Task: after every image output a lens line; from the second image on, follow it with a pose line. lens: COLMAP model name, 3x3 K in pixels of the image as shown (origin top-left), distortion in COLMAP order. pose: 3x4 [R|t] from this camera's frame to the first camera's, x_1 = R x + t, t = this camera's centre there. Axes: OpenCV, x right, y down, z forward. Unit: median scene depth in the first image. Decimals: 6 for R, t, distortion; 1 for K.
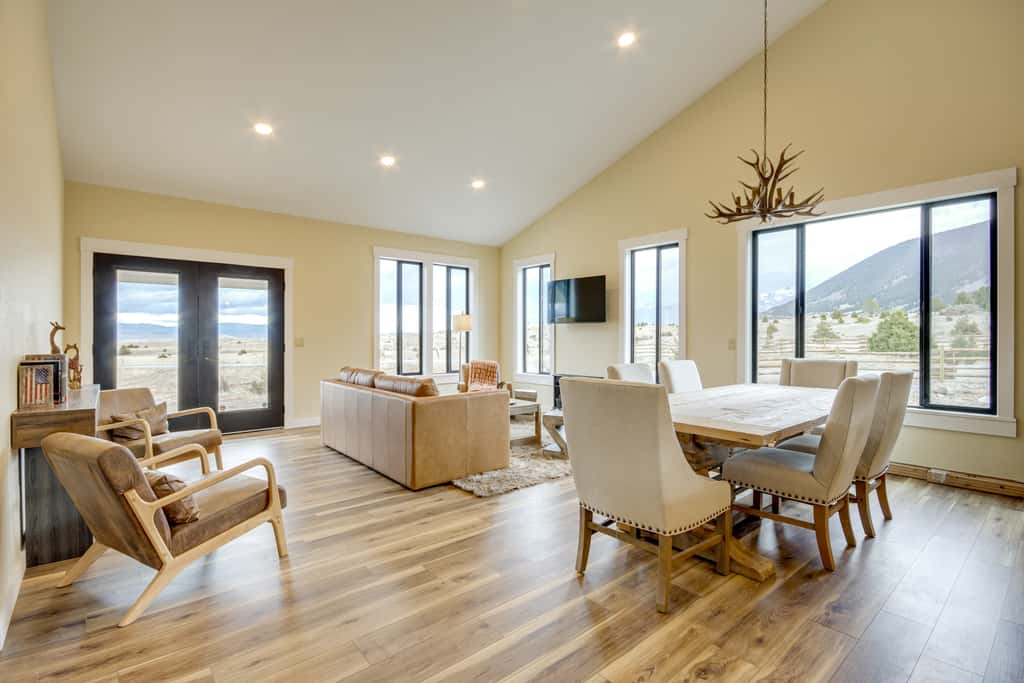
lens RADIAL K [[475.4, 0, 512.9], [0, 475.4, 339.8], [0, 0, 1]] dist [0.004882, -0.002878]
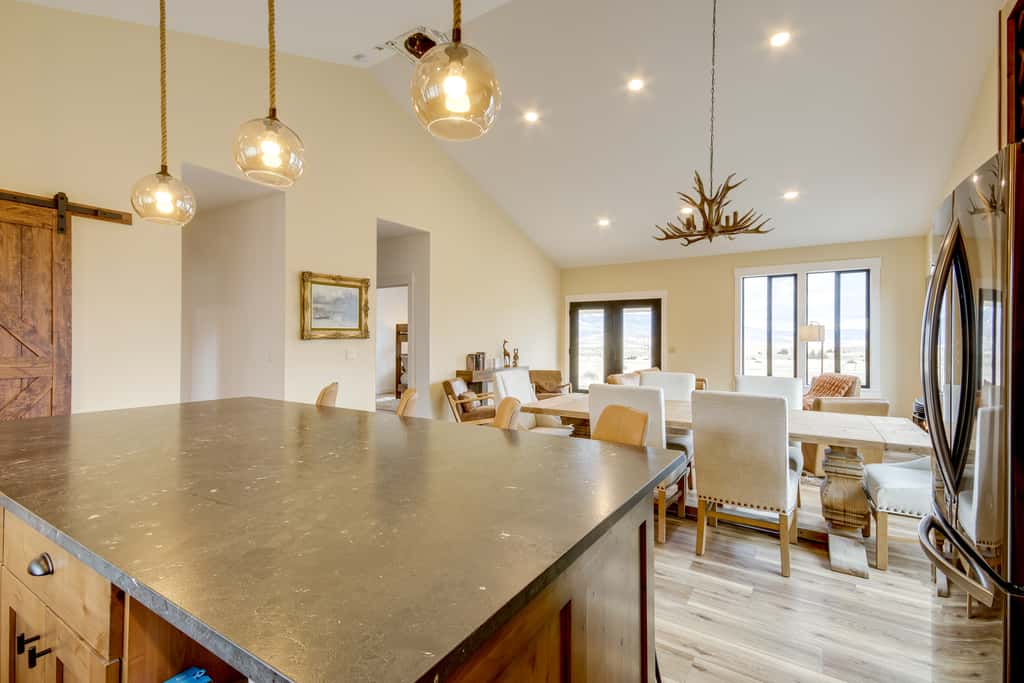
lens RADIAL K [[475.4, 0, 512.5], [0, 475.4, 338.8], [0, 0, 1]] dist [0.004882, -0.002878]
pose [[0.289737, -0.001053, -0.957106, 0.670851], [-0.012160, 0.999915, -0.004781, -0.011985], [0.957029, 0.013024, 0.289700, 0.138069]]
